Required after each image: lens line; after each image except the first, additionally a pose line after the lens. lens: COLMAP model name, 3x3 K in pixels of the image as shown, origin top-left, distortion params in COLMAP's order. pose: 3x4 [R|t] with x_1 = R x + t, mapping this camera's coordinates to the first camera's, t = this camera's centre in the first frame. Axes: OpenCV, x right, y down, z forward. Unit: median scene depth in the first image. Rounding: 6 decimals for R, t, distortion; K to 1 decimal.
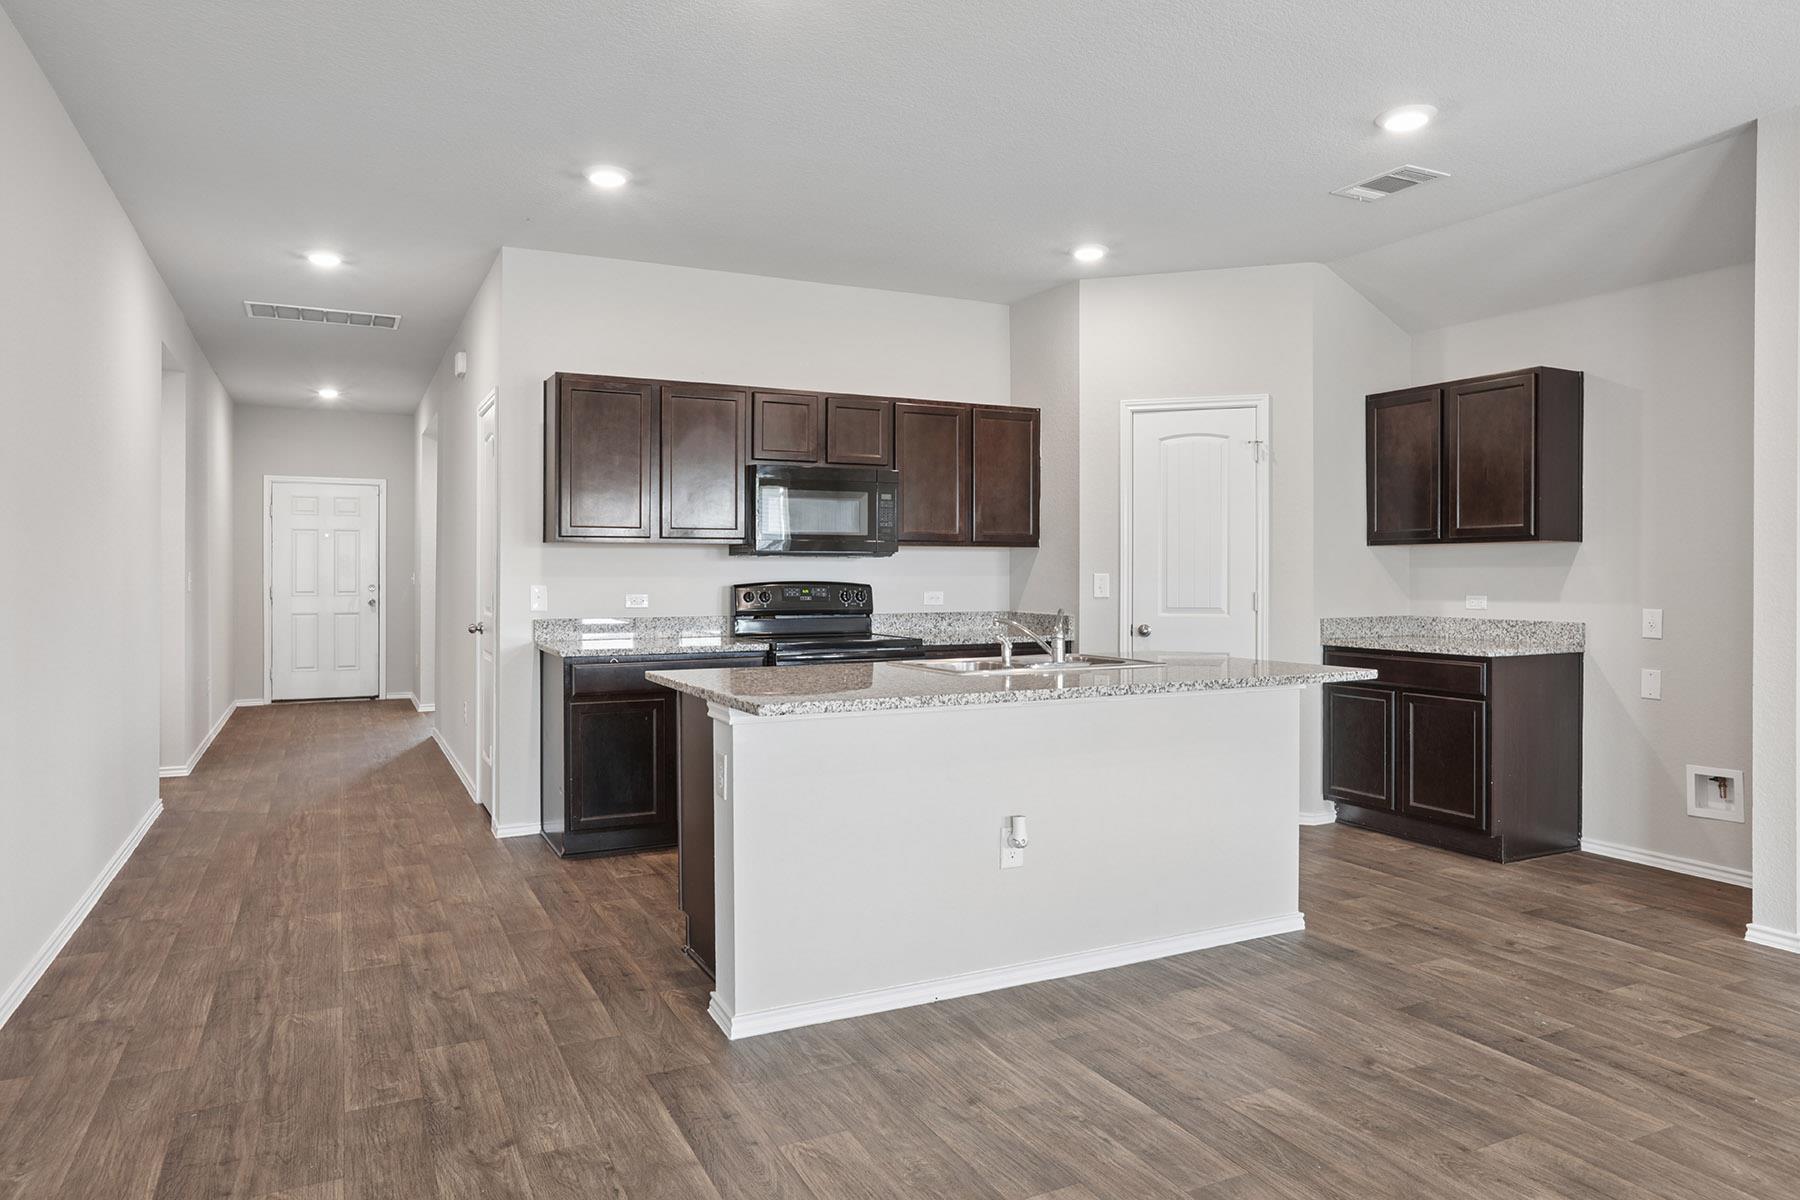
lens RADIAL K [[1110.2, 0, 884.6], [0, 1110.2, 564.6], [0, 0, 1]] dist [-0.000566, -0.000175]
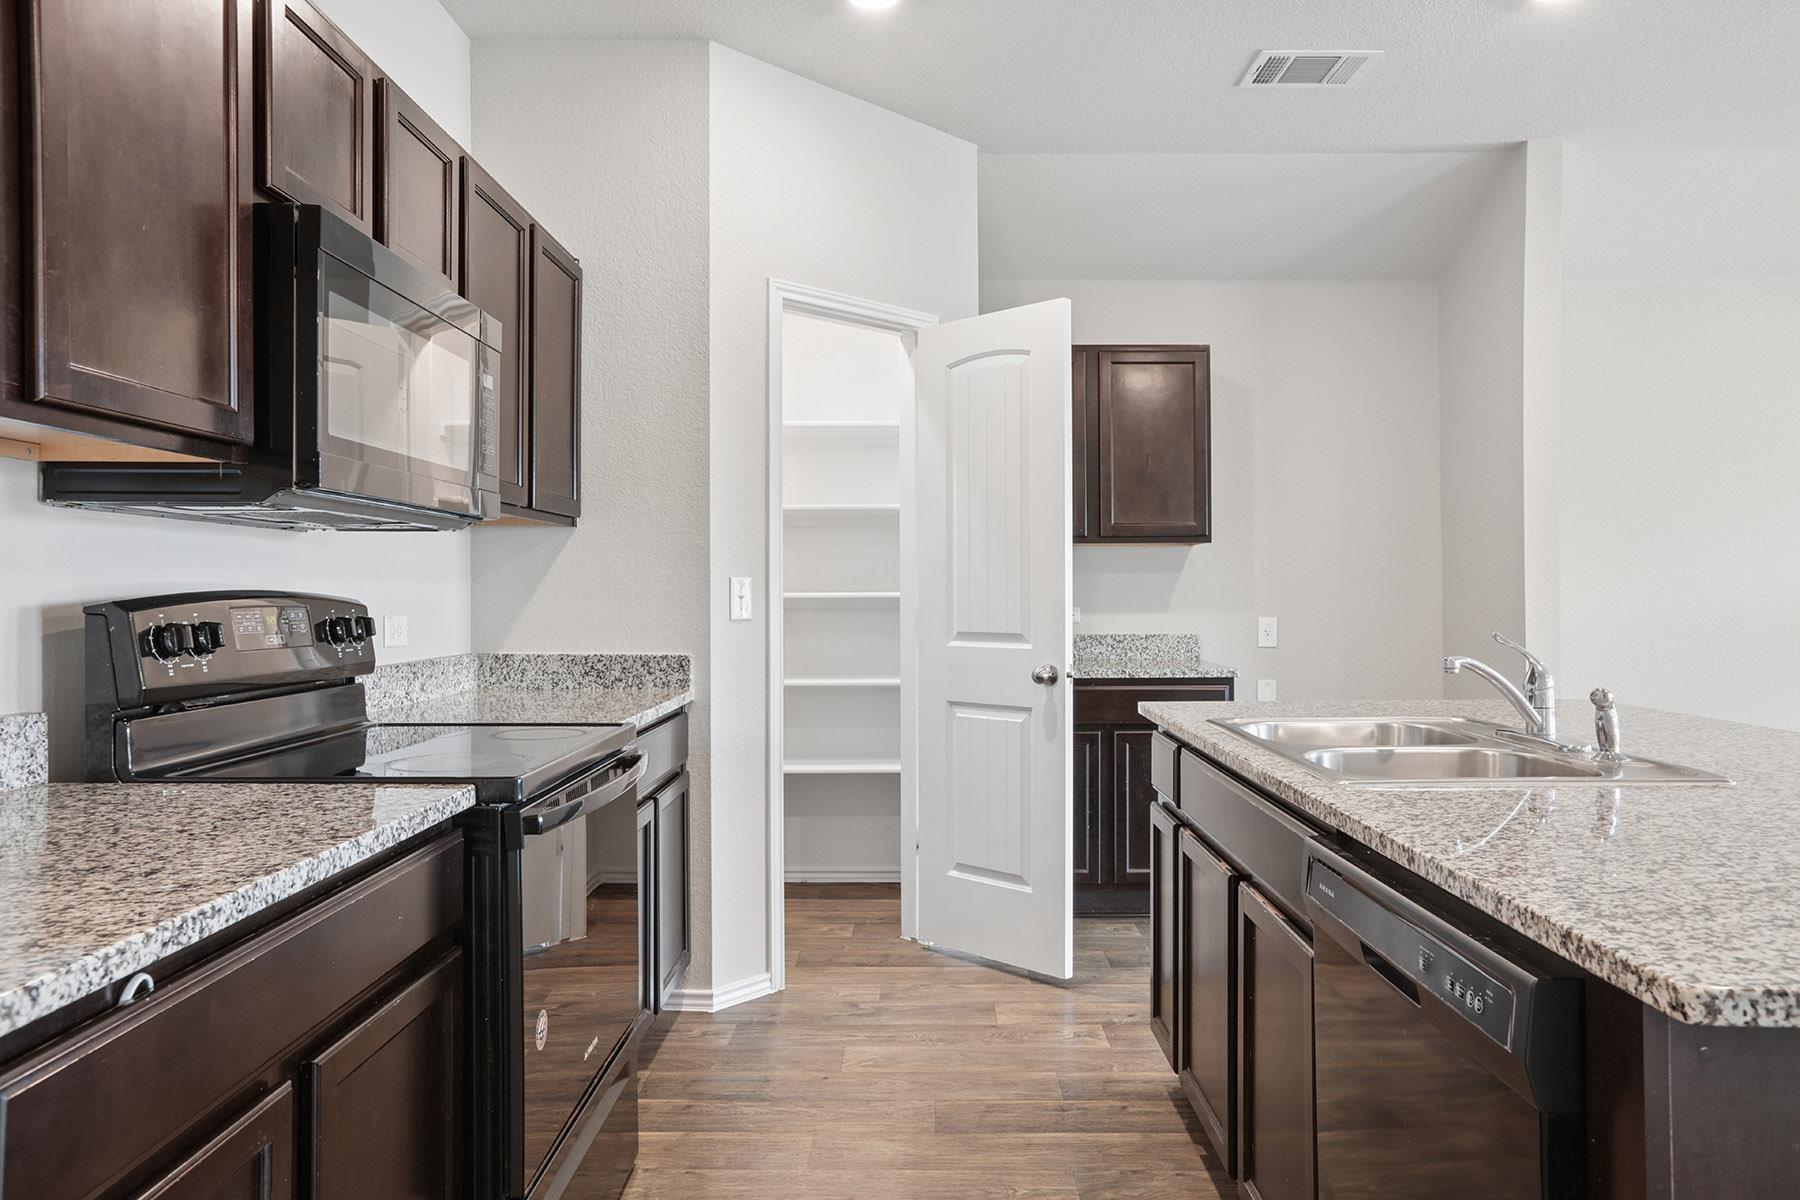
lens RADIAL K [[1186.1, 0, 899.7], [0, 1186.1, 595.3], [0, 0, 1]] dist [-0.015606, 0.007523]
pose [[0.456107, -0.003866, 0.889916, -0.292086], [-0.006374, 0.999951, 0.007611, 0.011964], [-0.889902, -0.009143, 0.456060, 0.636738]]
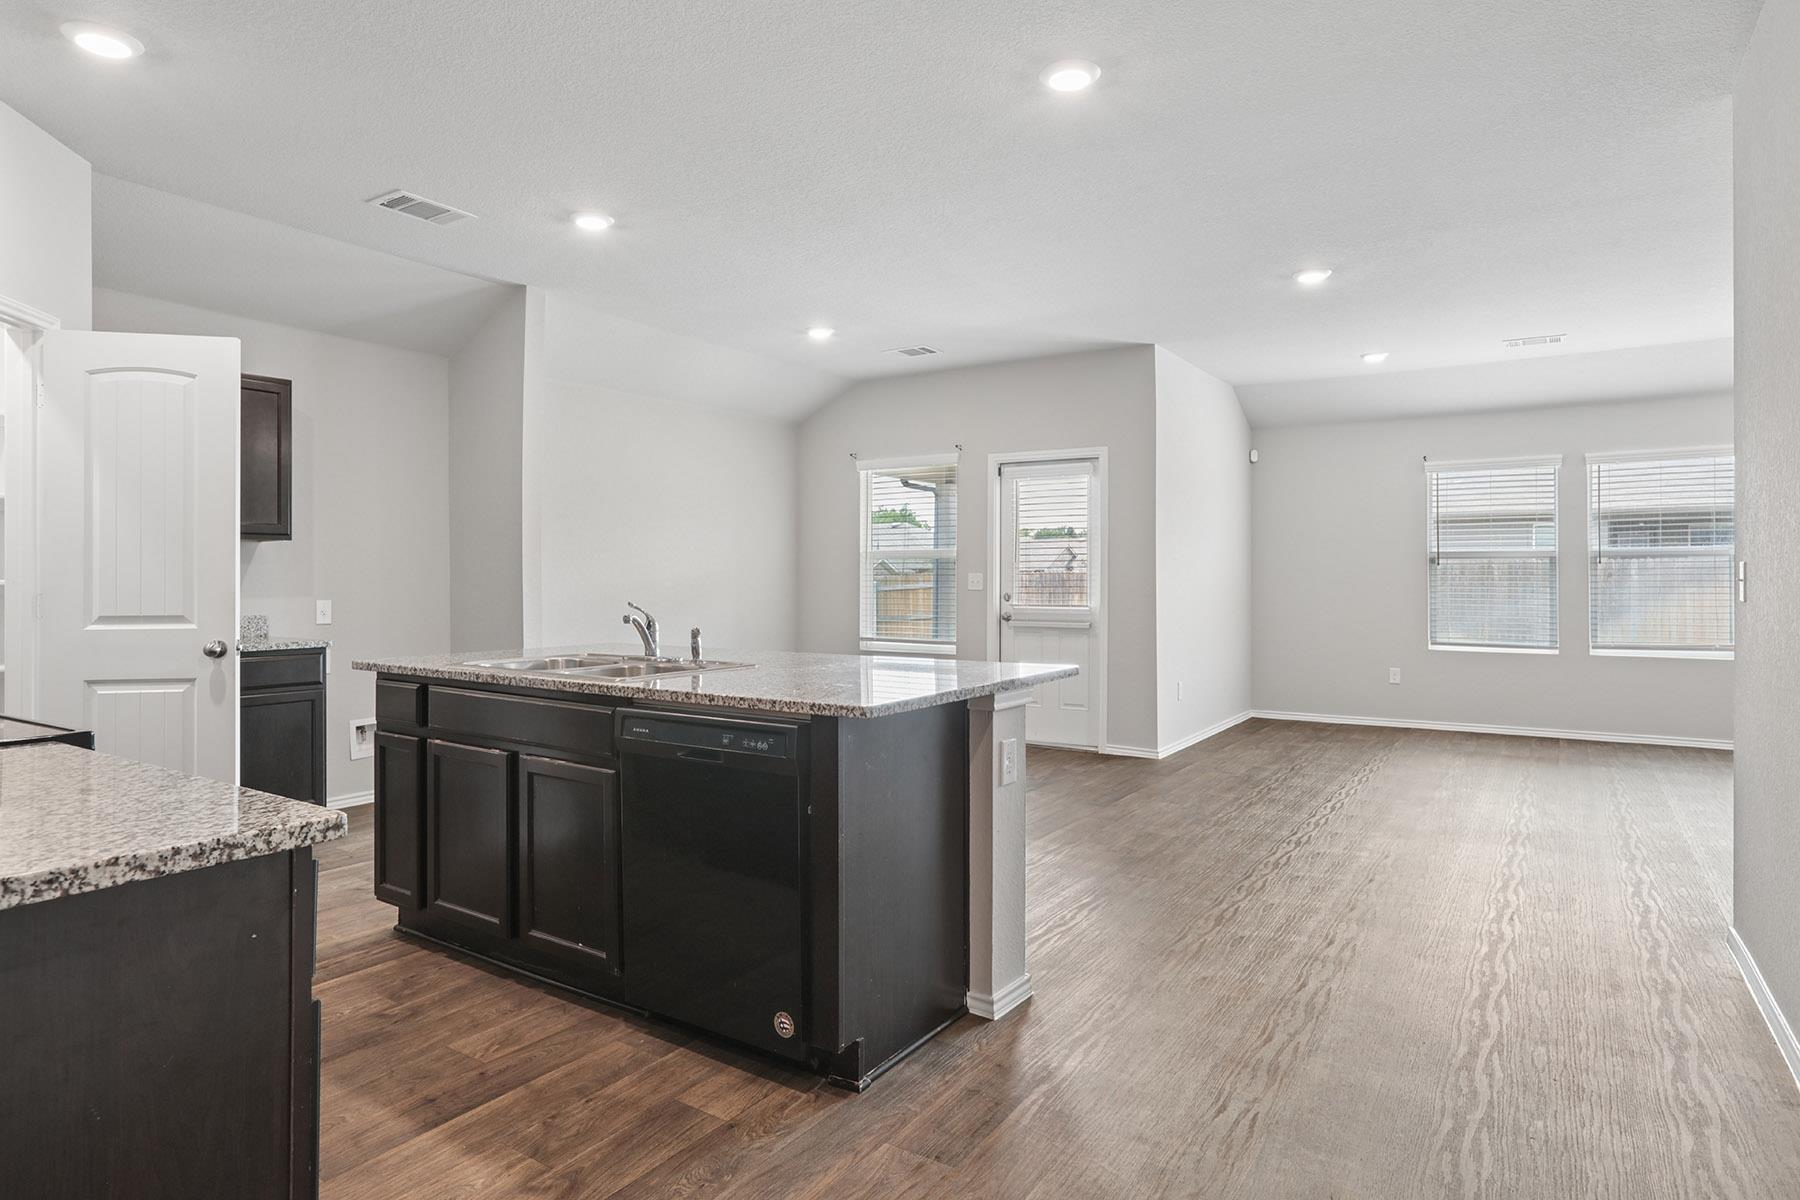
lens RADIAL K [[986.7, 0, 909.7], [0, 986.7, 573.4], [0, 0, 1]] dist [-0.019473, 0.000995]
pose [[-0.516498, 0.002918, 0.856283, -0.494849], [-0.007915, 0.999935, -0.008181, 0.011938], [-0.856252, -0.011003, -0.516442, 0.839865]]
